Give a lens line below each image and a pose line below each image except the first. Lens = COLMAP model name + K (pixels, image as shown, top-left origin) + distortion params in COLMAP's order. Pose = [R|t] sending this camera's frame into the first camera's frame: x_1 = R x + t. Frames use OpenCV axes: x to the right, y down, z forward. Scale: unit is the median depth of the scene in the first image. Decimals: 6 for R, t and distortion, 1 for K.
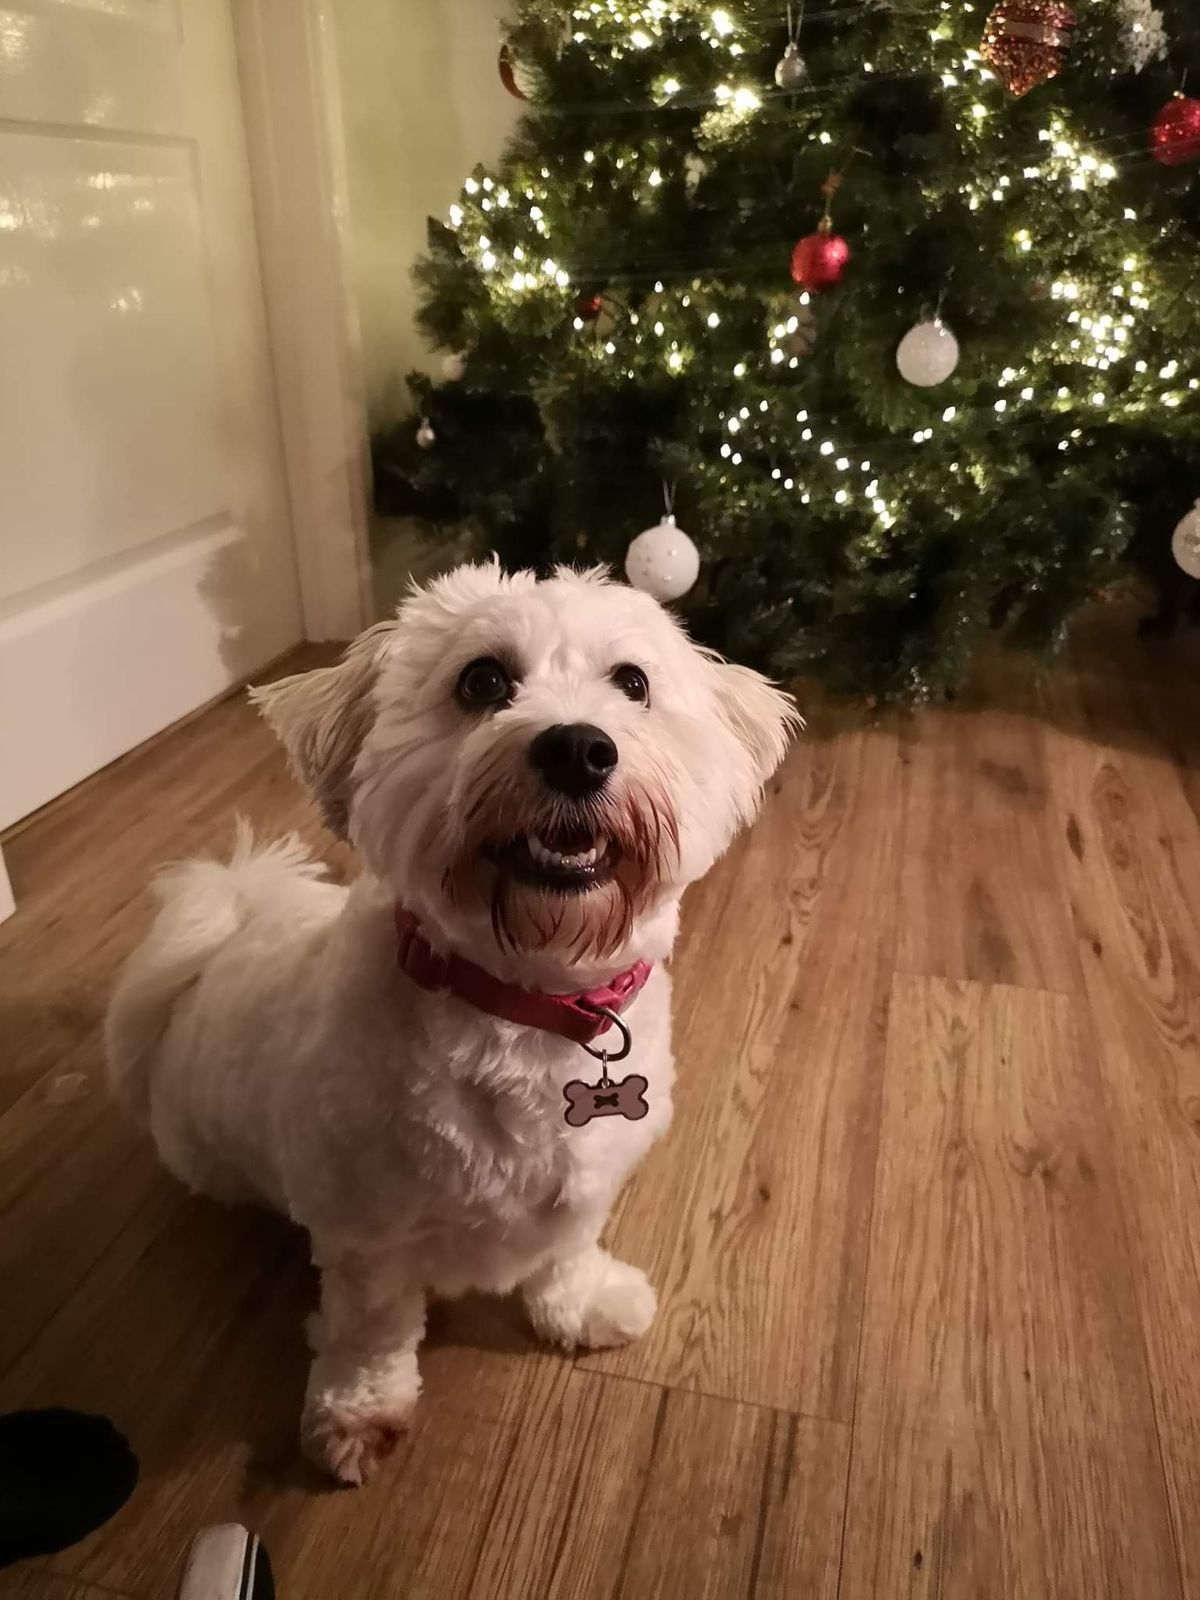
lens RADIAL K [[1291.9, 0, 569.6], [0, 1291.9, 814.8], [0, 0, 1]] dist [0.038776, -0.036232]
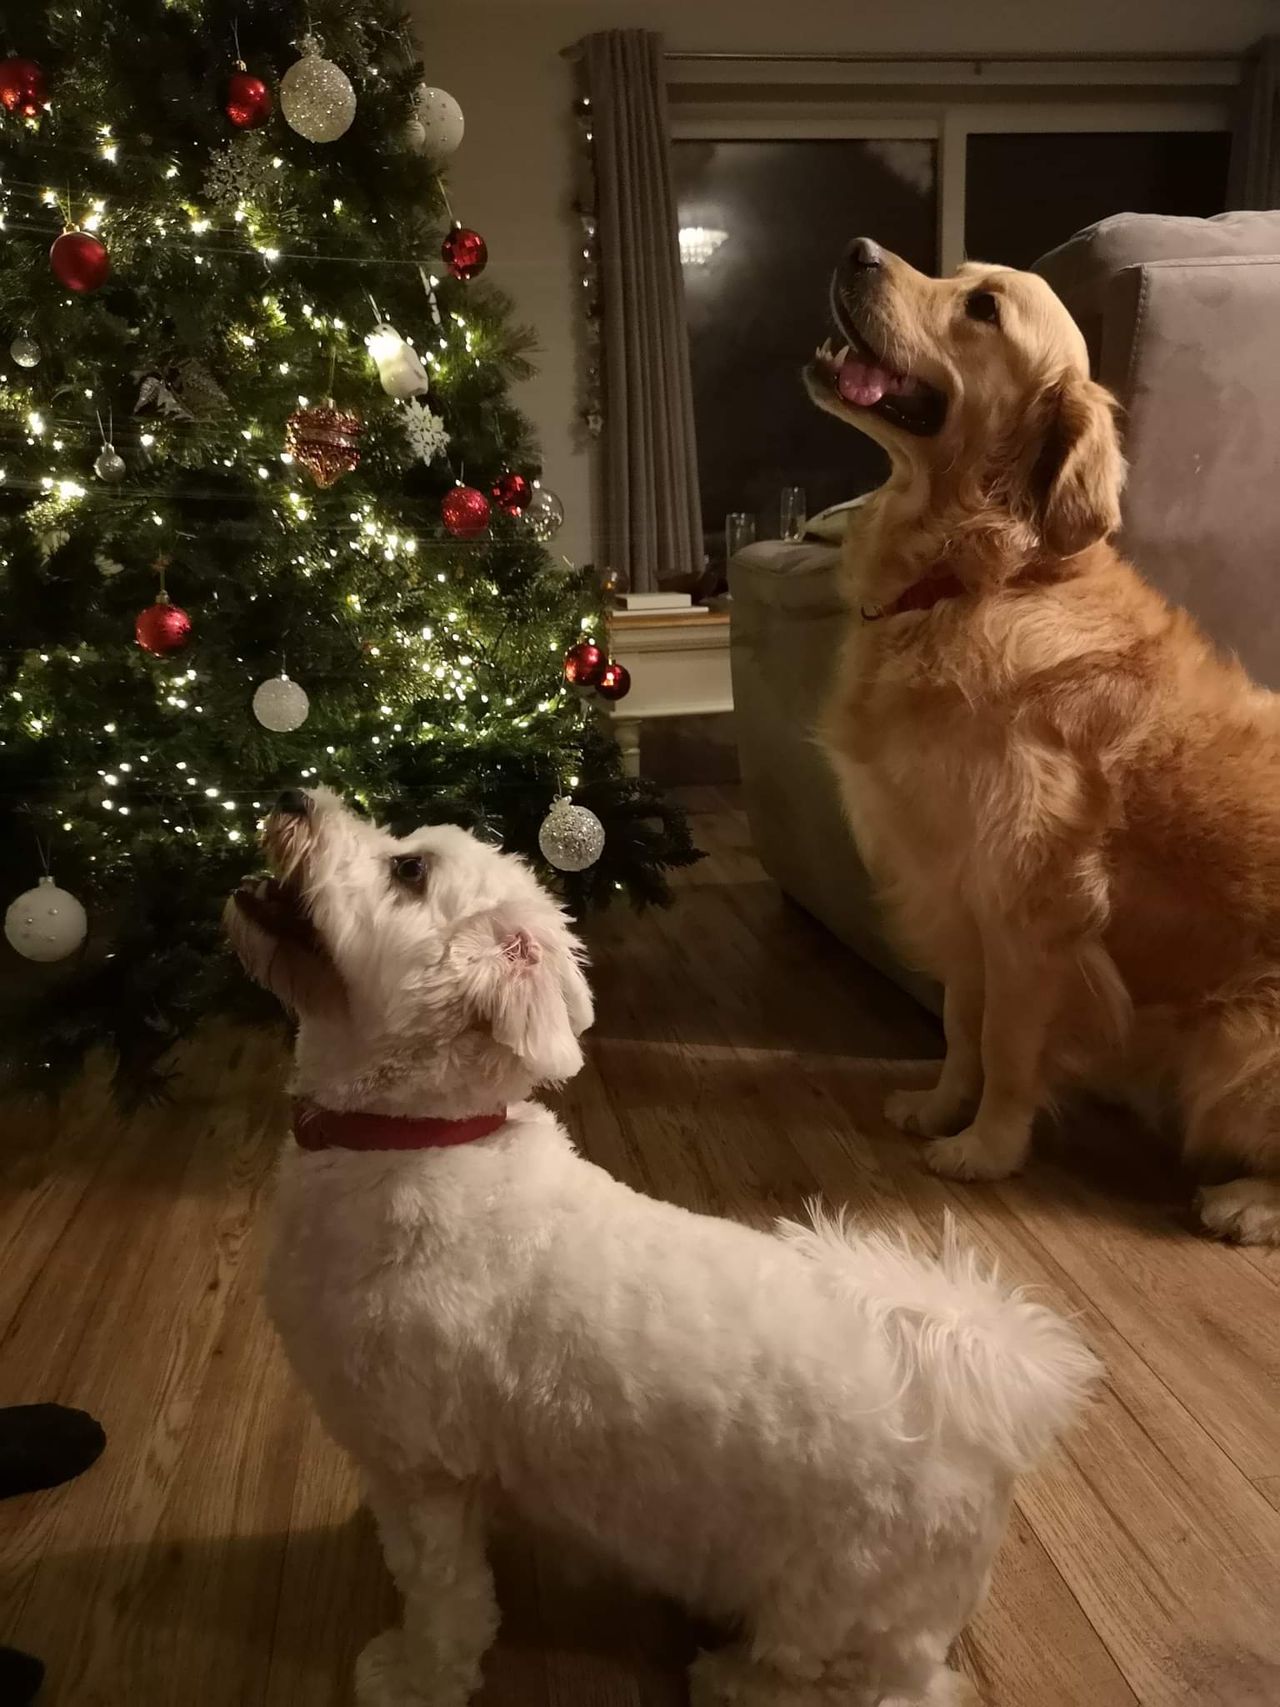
lens RADIAL K [[1378.3, 0, 641.1], [0, 1378.3, 854.0], [0, 0, 1]] dist [0.038776, -0.036232]
pose [[0.912306, -0.117559, 0.392272, 0.079965], [0.196845, 0.965874, -0.168342, 0.019416], [-0.359095, 0.230796, 0.904314, -0.119688]]
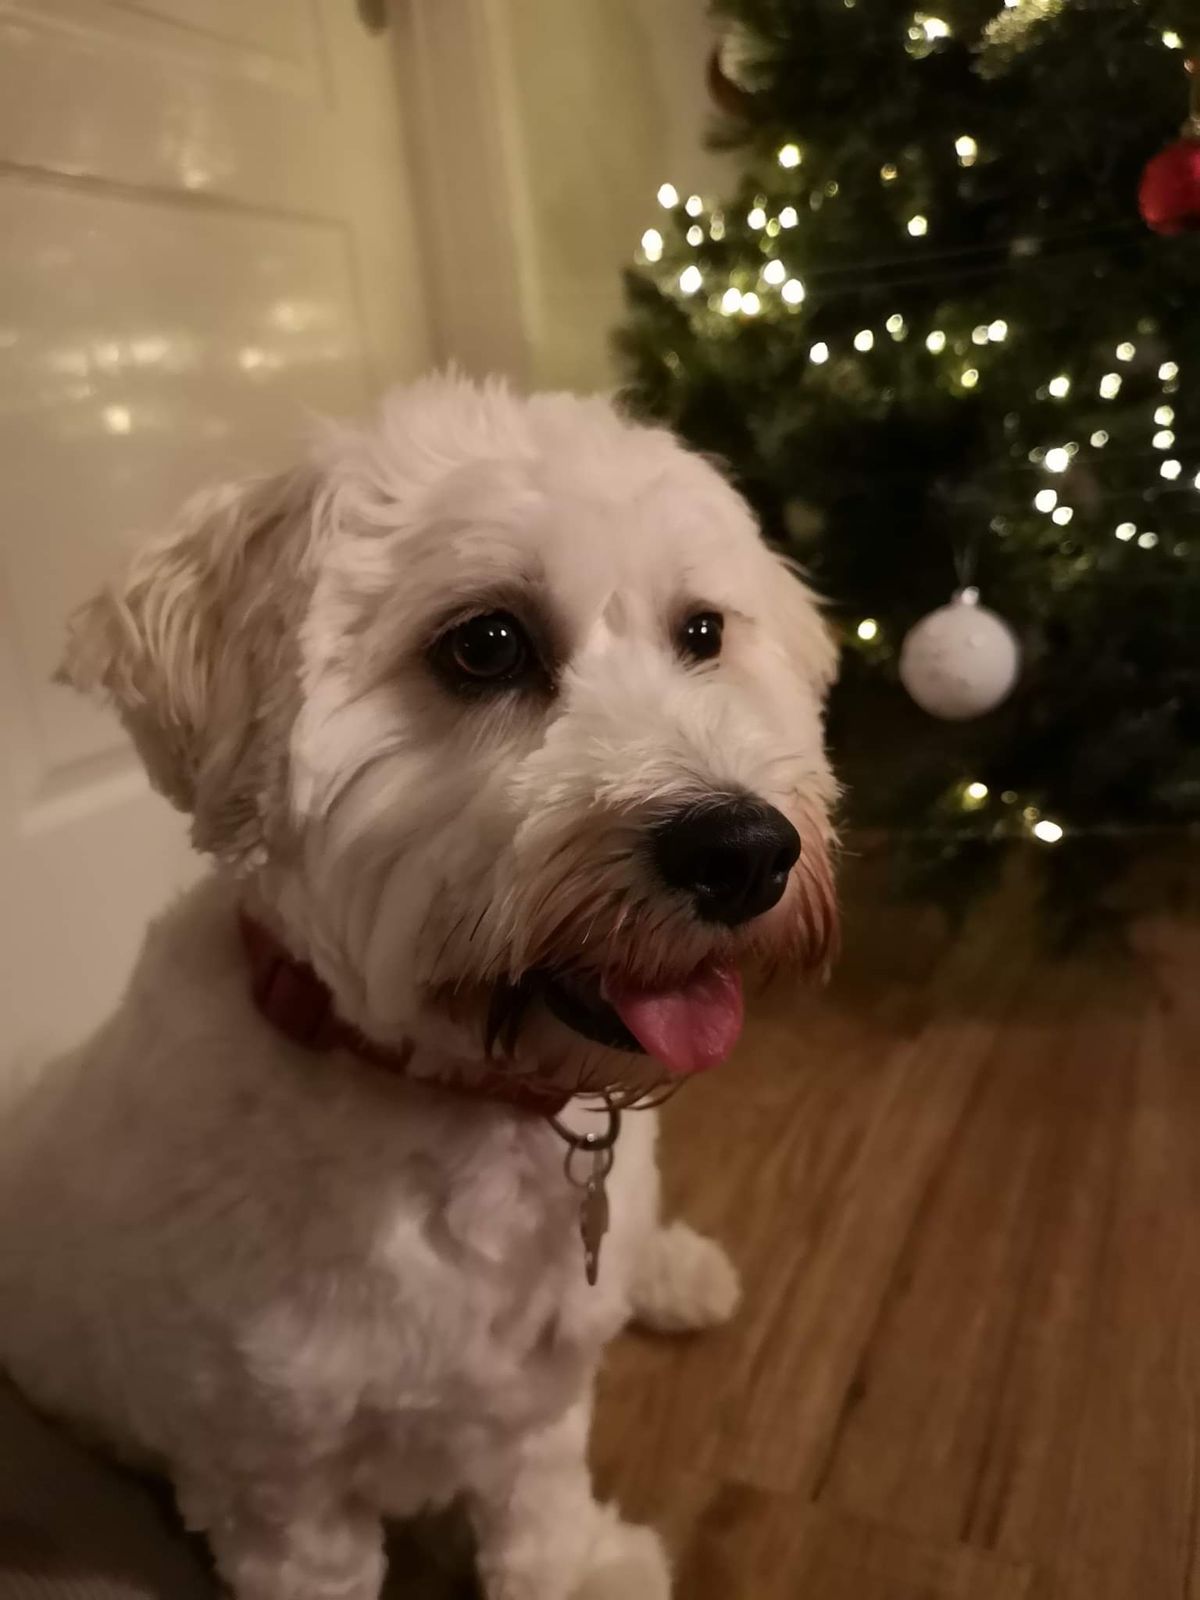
lens RADIAL K [[1291.9, 0, 590.4], [0, 1291.9, 809.9], [0, 0, 1]] dist [0.038776, -0.036232]
pose [[0.979745, -0.041168, -0.195971, 0.014637], [0.012101, 0.989022, -0.147269, -0.024810], [0.199883, 0.141914, 0.969488, 0.341160]]
